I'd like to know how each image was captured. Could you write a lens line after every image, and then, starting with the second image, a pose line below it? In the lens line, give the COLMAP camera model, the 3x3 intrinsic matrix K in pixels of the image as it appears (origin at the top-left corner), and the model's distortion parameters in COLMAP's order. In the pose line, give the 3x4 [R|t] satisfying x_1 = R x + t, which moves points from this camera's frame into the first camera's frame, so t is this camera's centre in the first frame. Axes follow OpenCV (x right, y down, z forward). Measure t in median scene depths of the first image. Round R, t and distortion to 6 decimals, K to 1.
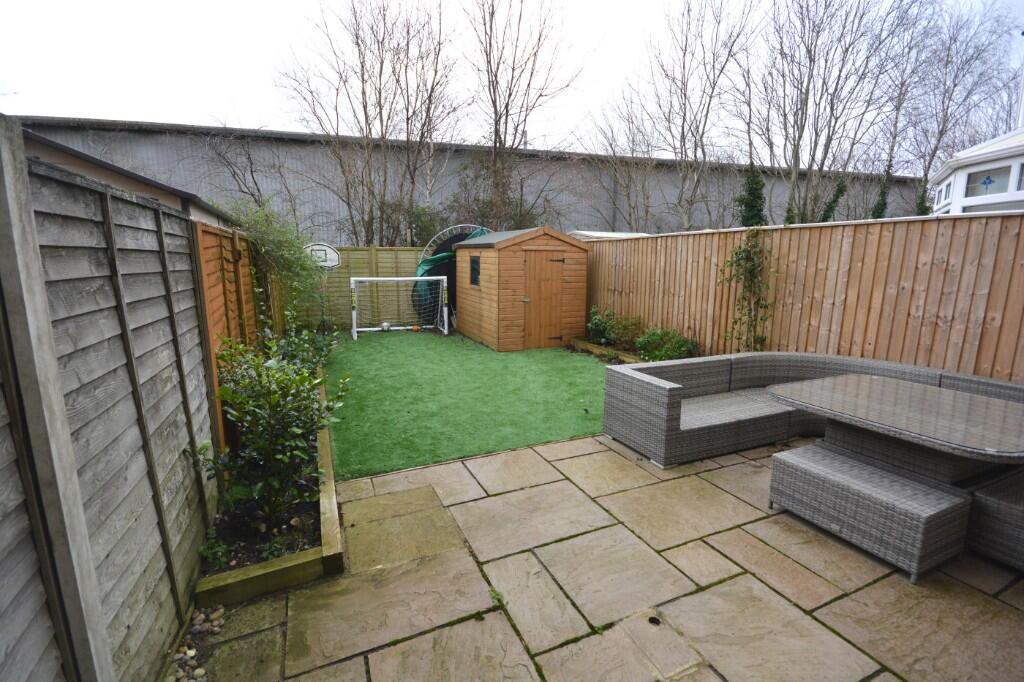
lens RADIAL K [[448.7, 0, 509.6], [0, 448.7, 341.4], [0, 0, 1]] dist [0.001875, 0.000073]
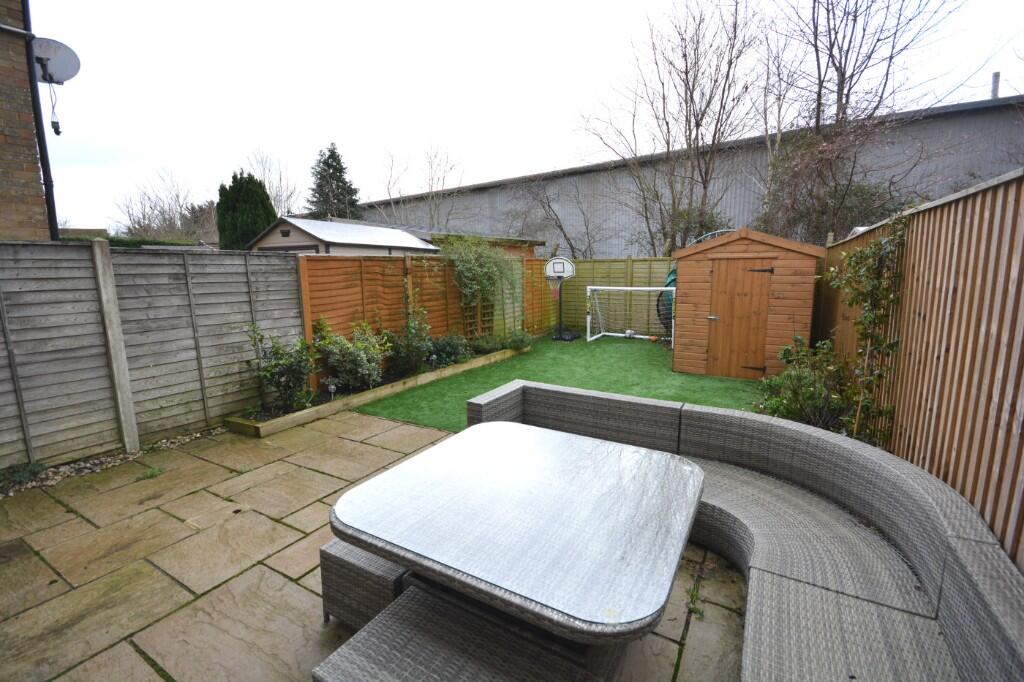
lens RADIAL K [[448.7, 0, 510.5], [0, 448.7, 338.9], [0, 0, 1]] dist [0.001875, 0.000073]
pose [[0.589750, 0.114651, -0.799406, 0.488167], [-0.132703, 0.990174, 0.044111, -0.037353], [0.796608, 0.080069, 0.599170, 0.185800]]
